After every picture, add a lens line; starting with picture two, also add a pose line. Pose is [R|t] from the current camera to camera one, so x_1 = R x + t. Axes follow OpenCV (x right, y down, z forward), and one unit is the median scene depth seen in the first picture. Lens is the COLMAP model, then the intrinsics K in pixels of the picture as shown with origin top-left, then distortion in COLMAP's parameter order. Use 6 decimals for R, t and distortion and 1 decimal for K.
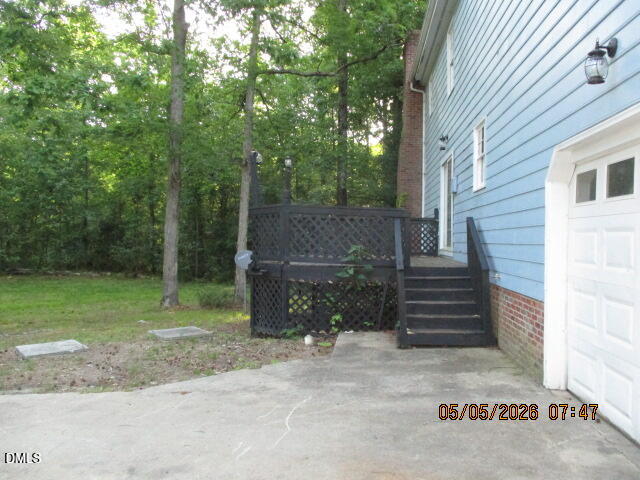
lens RADIAL K [[537.0, 0, 320.7], [0, 537.0, 230.8], [0, 0, 1]] dist [-0.012343, 0.000032]
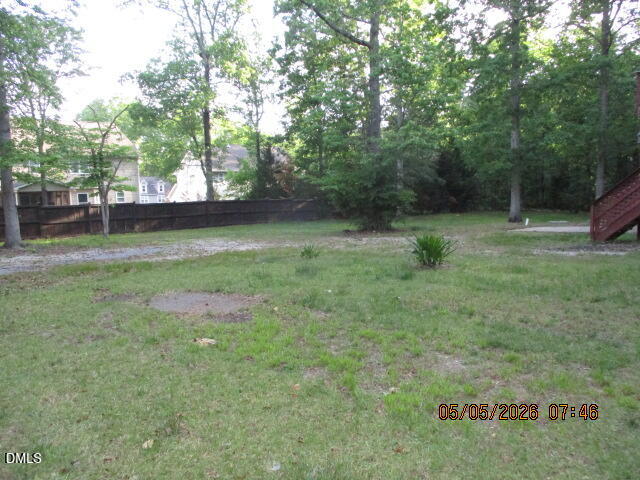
lens RADIAL K [[537.0, 0, 320.7], [0, 537.0, 230.8], [0, 0, 1]] dist [-0.012343, 0.000032]
pose [[0.720271, 0.038207, -0.692640, 0.182988], [0.031279, 0.995678, 0.087449, -0.018730], [0.692987, -0.084652, 0.715963, -0.586281]]
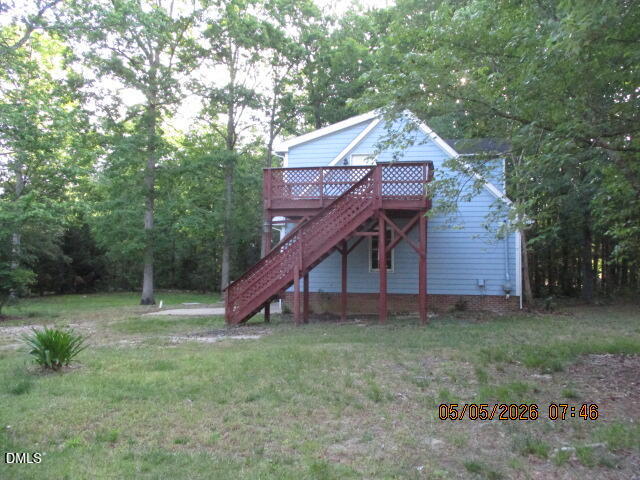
lens RADIAL K [[537.0, 0, 320.7], [0, 537.0, 230.8], [0, 0, 1]] dist [-0.012343, 0.000032]
pose [[0.994878, -0.002428, -0.101058, 0.160696], [-0.002558, 0.998786, -0.049183, -0.021764], [0.101055, 0.049190, 0.993664, -0.556714]]
